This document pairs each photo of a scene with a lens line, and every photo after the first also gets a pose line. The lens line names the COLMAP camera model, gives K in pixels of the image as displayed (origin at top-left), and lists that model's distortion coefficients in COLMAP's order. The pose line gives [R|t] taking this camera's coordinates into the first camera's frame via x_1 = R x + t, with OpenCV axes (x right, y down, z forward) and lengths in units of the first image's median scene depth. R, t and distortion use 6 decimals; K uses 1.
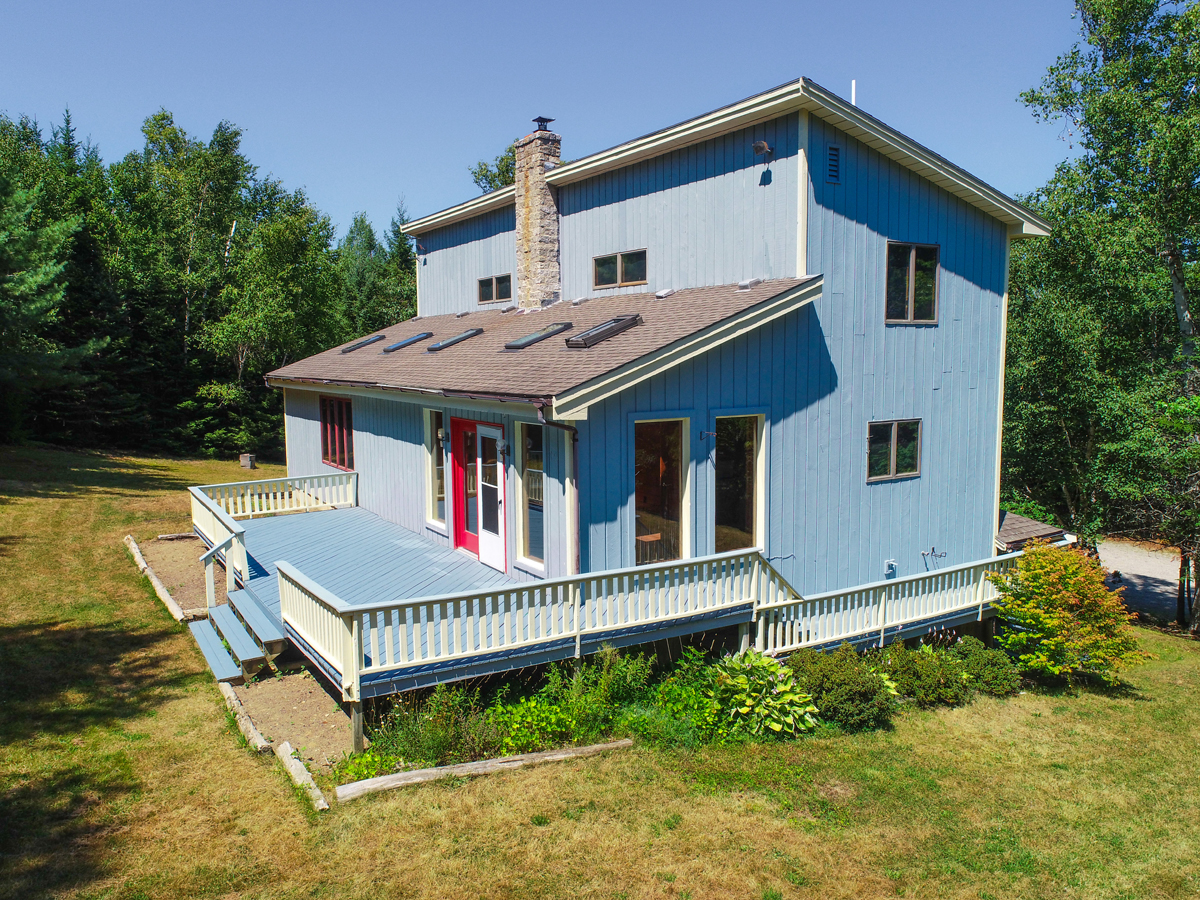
lens RADIAL K [[899.6, 0, 600.0], [0, 899.6, 450.0], [0, 0, 1]] dist [0.000936, -0.002142]
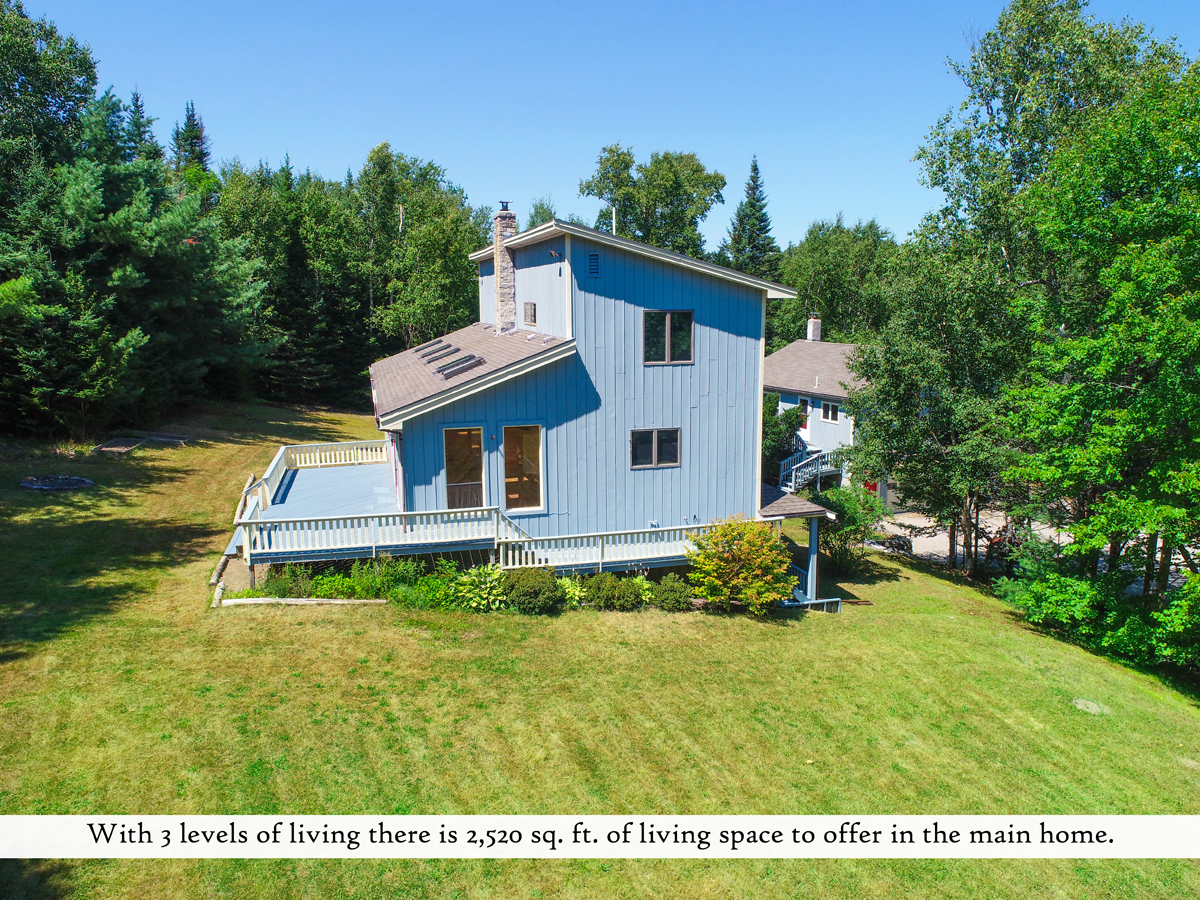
lens RADIAL K [[899.6, 0, 600.0], [0, 899.6, 450.0], [0, 0, 1]] dist [0.000936, -0.002142]
pose [[0.956608, 0.049635, -0.287118, 0.670167], [-0.031892, 0.997300, 0.066147, -0.093340], [0.289626, -0.054120, 0.955609, -0.457190]]
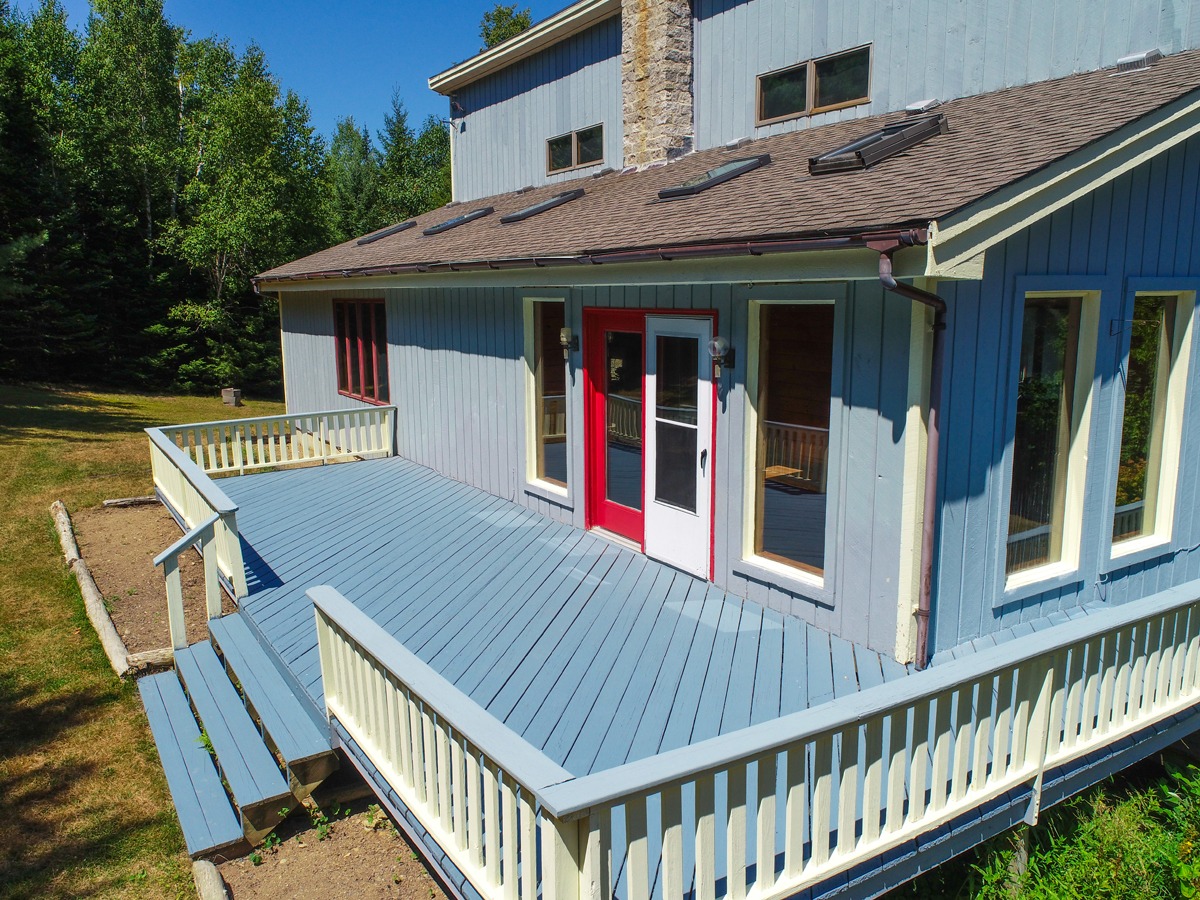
lens RADIAL K [[899.6, 0, 600.0], [0, 899.6, 450.0], [0, 0, 1]] dist [0.000936, -0.002142]
pose [[0.999851, -0.003082, 0.017012, -0.166679], [0.001949, 0.997802, 0.066230, 0.017280], [-0.017179, -0.066187, 0.997659, 0.411865]]
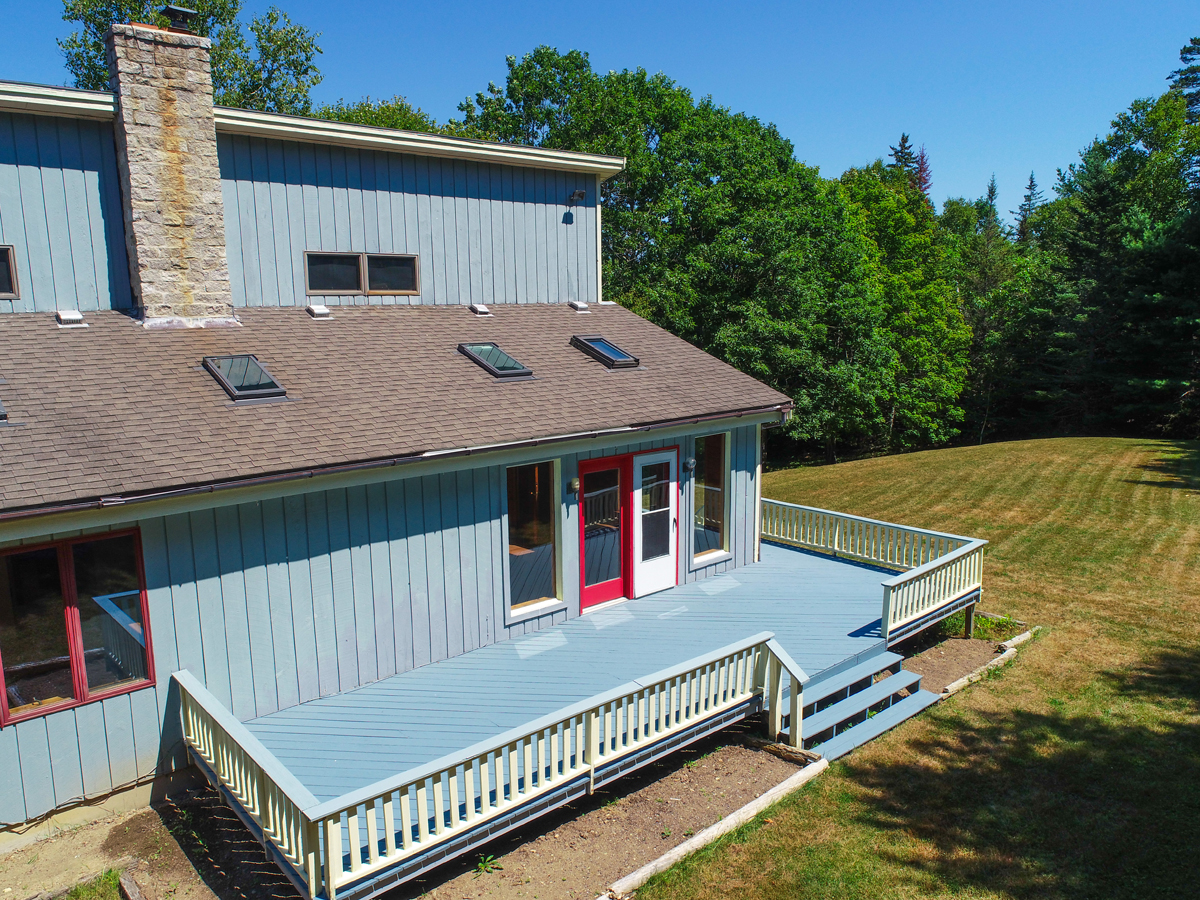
lens RADIAL K [[879.5, 0, 625.4], [0, 879.5, 453.0], [0, 0, 1]] dist [-0.005351, 0.002569]
pose [[-0.176133, -0.163297, 0.970727, -0.975084], [0.115655, 0.975881, 0.185149, -0.193004], [-0.977548, 0.144881, -0.152999, 1.089033]]
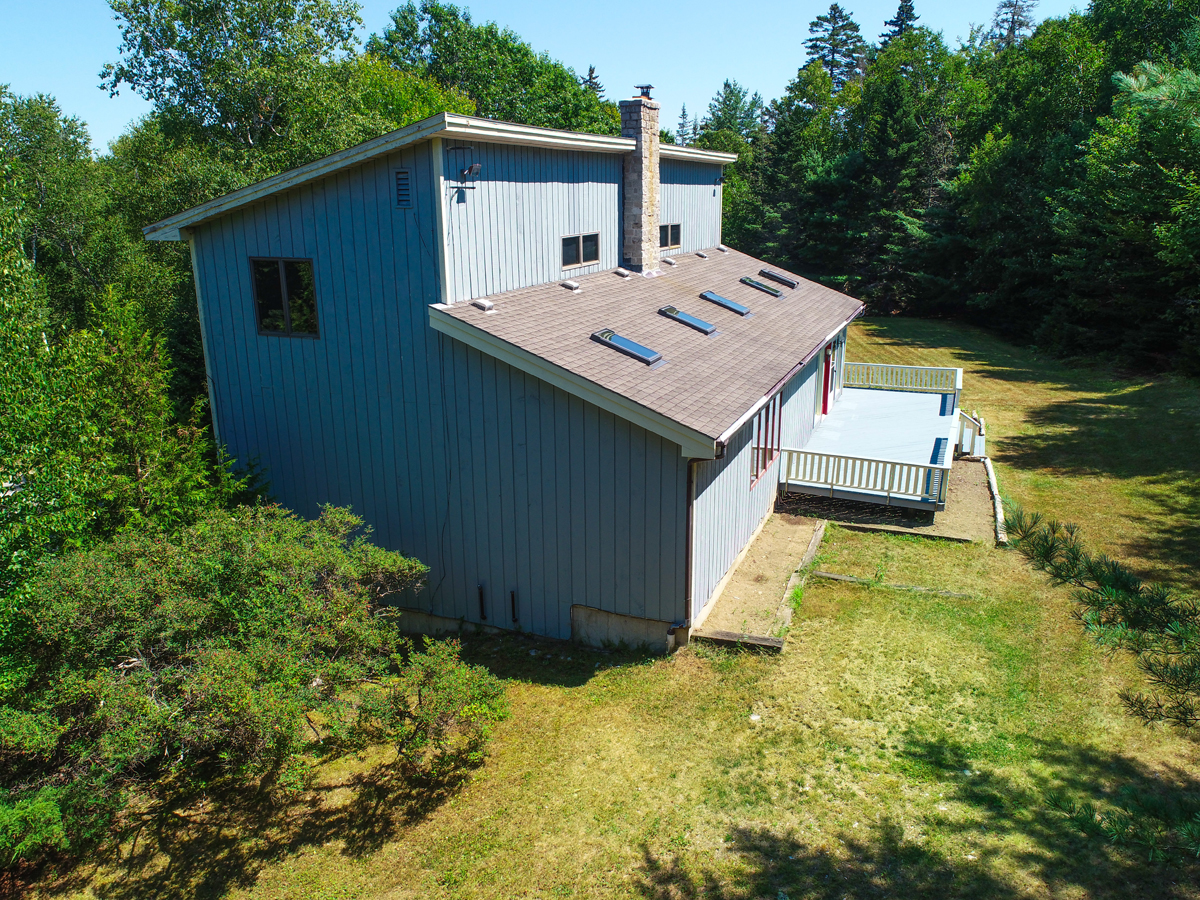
lens RADIAL K [[899.6, 0, 600.0], [0, 899.6, 450.0], [0, 0, 1]] dist [0.000936, -0.002142]
pose [[-0.600154, -0.210842, 0.771597, -1.197258], [0.096952, 0.938348, 0.331818, -0.419370], [-0.793987, 0.273949, -0.542711, 2.232428]]
